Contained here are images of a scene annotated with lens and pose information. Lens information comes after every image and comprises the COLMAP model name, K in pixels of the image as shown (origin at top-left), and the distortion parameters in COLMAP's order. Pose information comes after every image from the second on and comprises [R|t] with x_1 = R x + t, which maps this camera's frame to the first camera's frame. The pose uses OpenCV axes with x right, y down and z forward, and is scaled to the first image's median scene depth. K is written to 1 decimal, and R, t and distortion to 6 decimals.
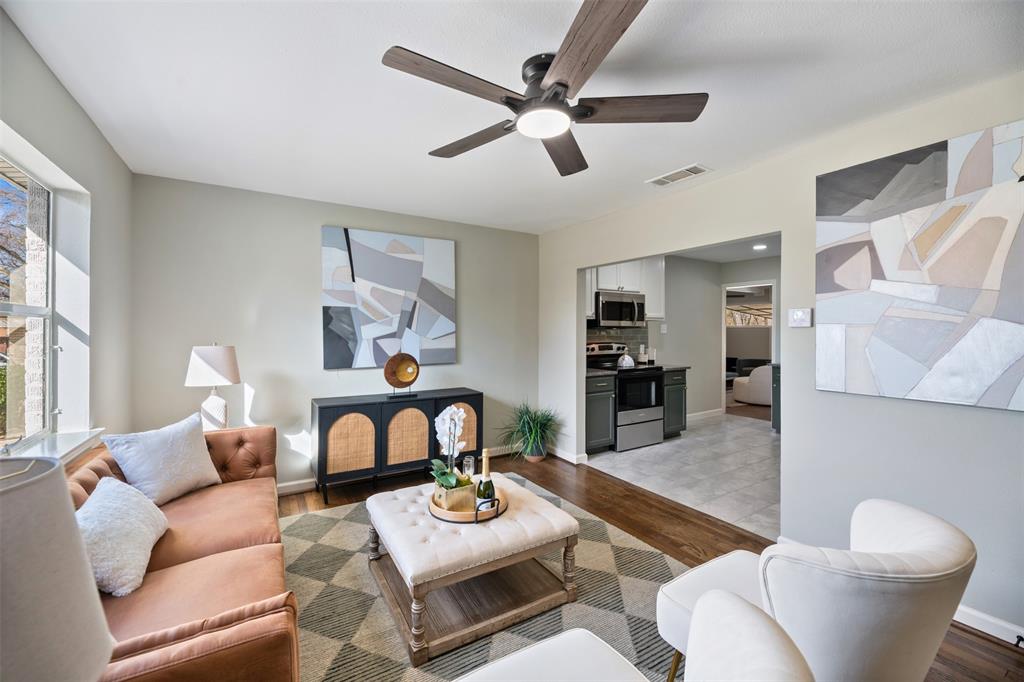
lens RADIAL K [[414.5, 0, 511.0], [0, 414.5, 331.6], [0, 0, 1]] dist [-0.004138, -0.000439]
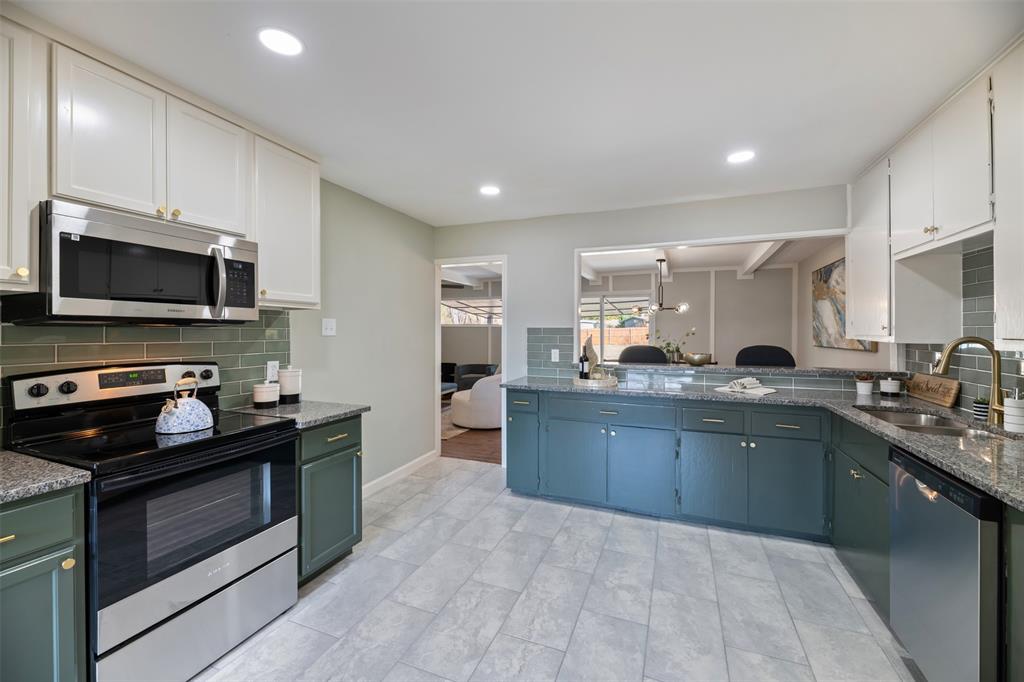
lens RADIAL K [[414.5, 0, 511.2], [0, 414.5, 329.9], [0, 0, 1]] dist [-0.004138, -0.000439]
pose [[0.804206, 0.000991, 0.594350, 0.378483], [0.000642, 0.999997, -0.002535, -0.002595], [-0.594350, 0.002421, 0.804203, 0.701652]]
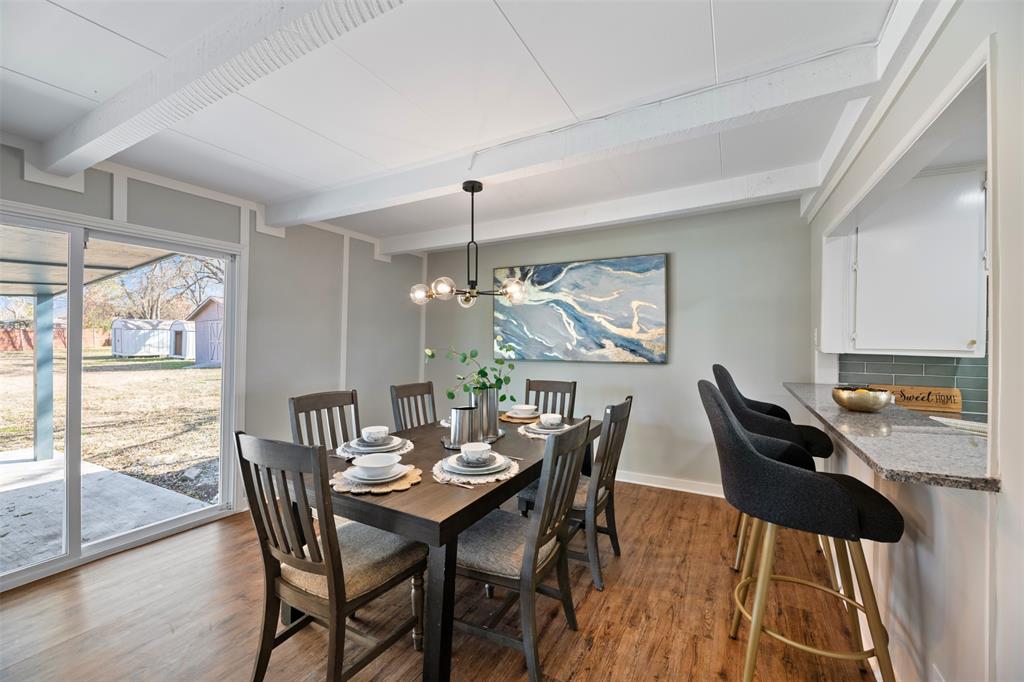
lens RADIAL K [[414.5, 0, 516.0], [0, 414.5, 338.8], [0, 0, 1]] dist [-0.004138, -0.000439]
pose [[-0.509583, -0.004213, 0.860411, 1.052852], [-0.005602, 0.999983, 0.001579, -0.009992], [-0.860403, -0.004015, -0.509598, 1.810602]]
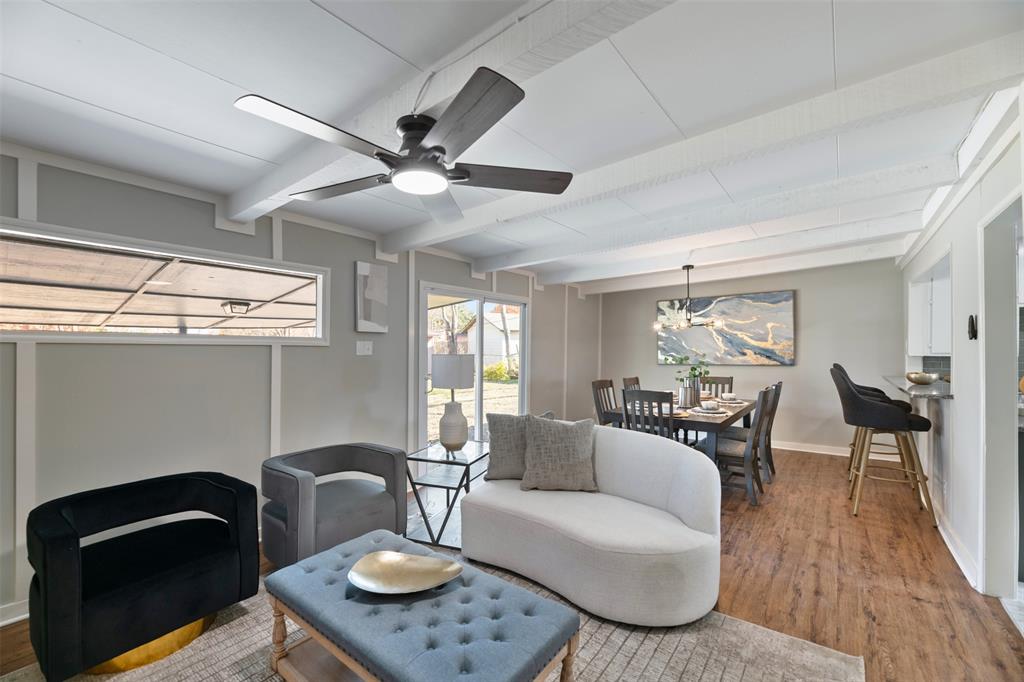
lens RADIAL K [[414.5, 0, 518.9], [0, 414.5, 353.8], [0, 0, 1]] dist [-0.004138, -0.000439]
pose [[-0.353397, -0.005117, 0.935459, 0.707730], [0.008101, 0.999931, 0.008530, -0.011836], [-0.935438, 0.010593, -0.353331, 2.409392]]
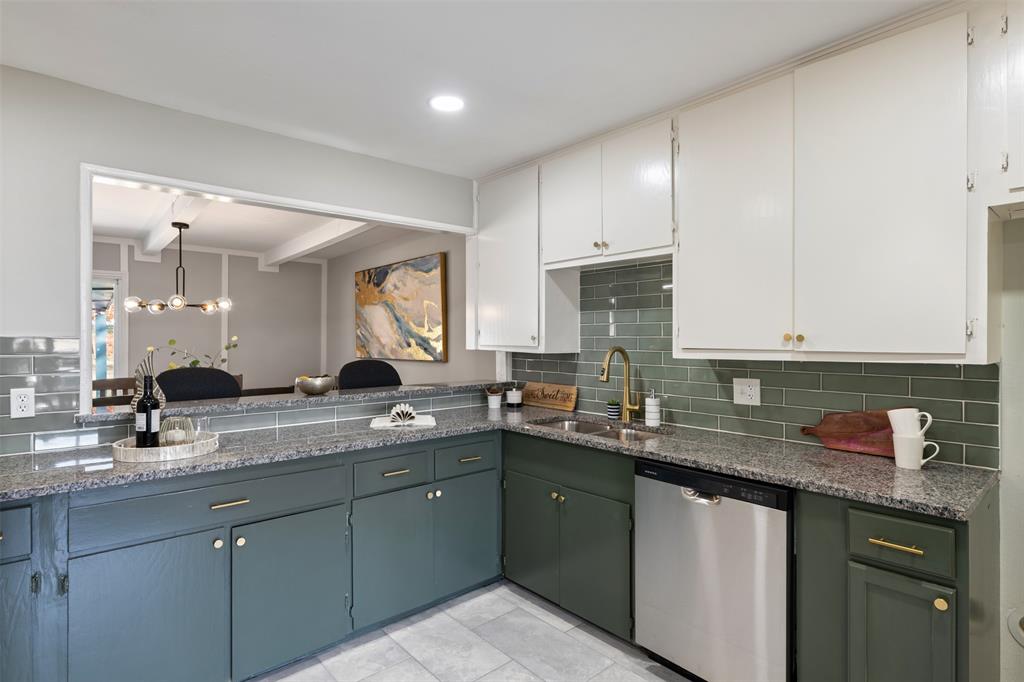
lens RADIAL K [[522.4, 0, 511.7], [0, 522.4, 340.8], [0, 0, 1]] dist [0.003415, -0.000319]
pose [[-0.166441, -0.004129, 0.986043, 0.452243], [0.004586, 0.999977, 0.004961, -0.007206], [-0.986041, 0.005348, -0.166418, 1.045676]]
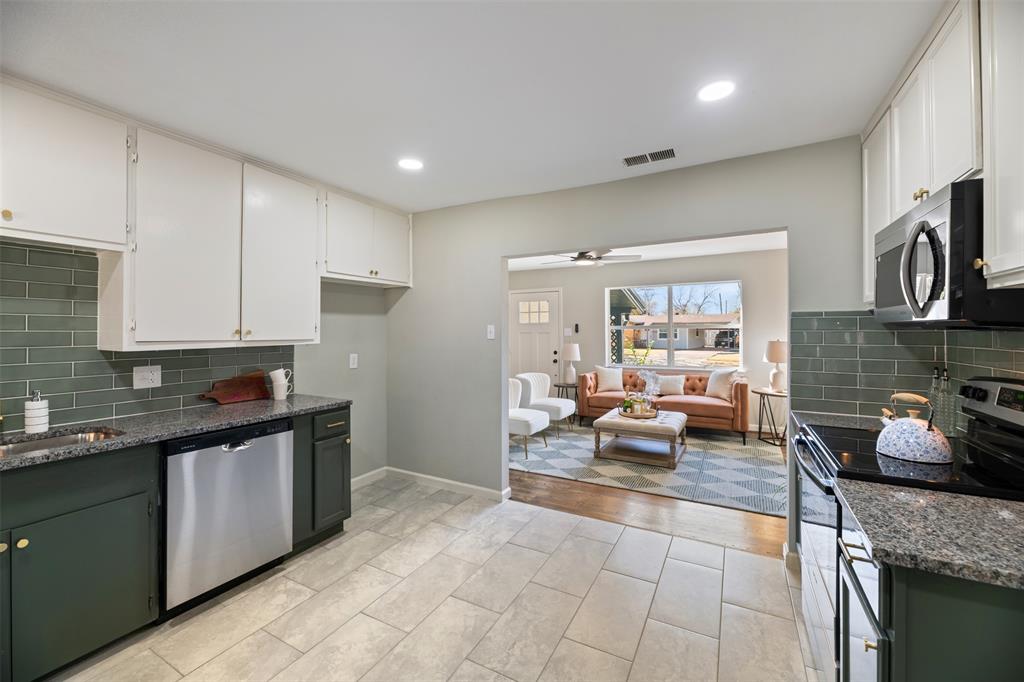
lens RADIAL K [[414.5, 0, 514.1], [0, 414.5, 334.1], [0, 0, 1]] dist [-0.004138, -0.000439]
pose [[-0.863842, 0.003314, -0.503752, 0.877179], [0.000896, 0.999987, 0.005041, -0.005848], [0.503762, 0.003903, -0.863834, 1.446869]]
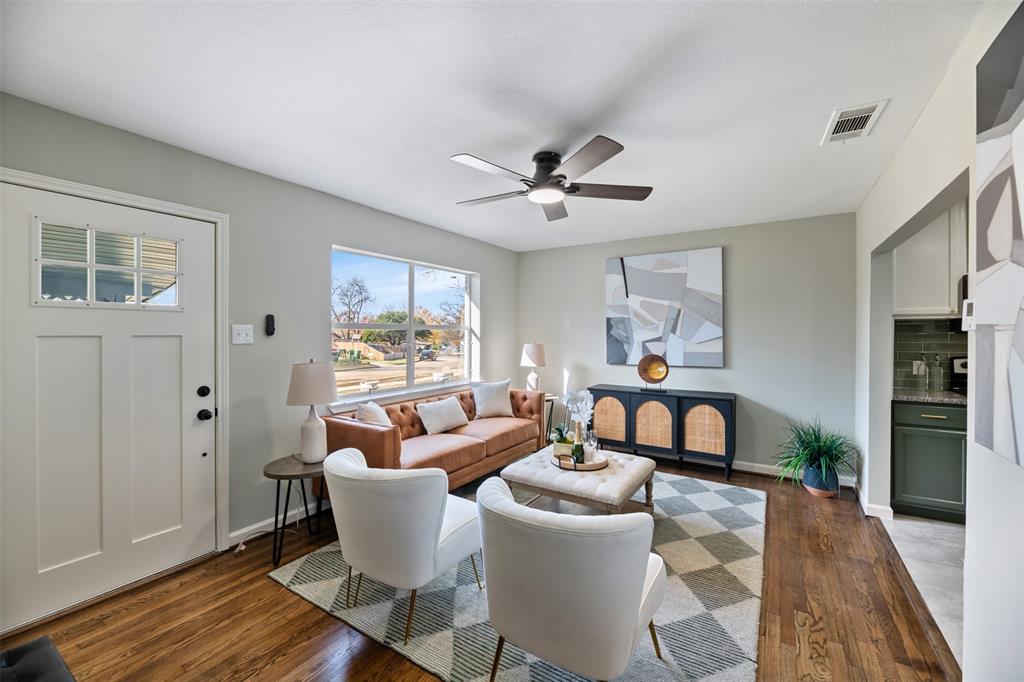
lens RADIAL K [[414.5, 0, 512.0], [0, 414.5, 335.7], [0, 0, 1]] dist [-0.004138, -0.000439]
pose [[0.435020, 0.004083, -0.900412, 0.599839], [-0.001197, 0.999991, 0.003956, -0.006075], [0.900420, -0.000643, 0.435021, 0.109156]]
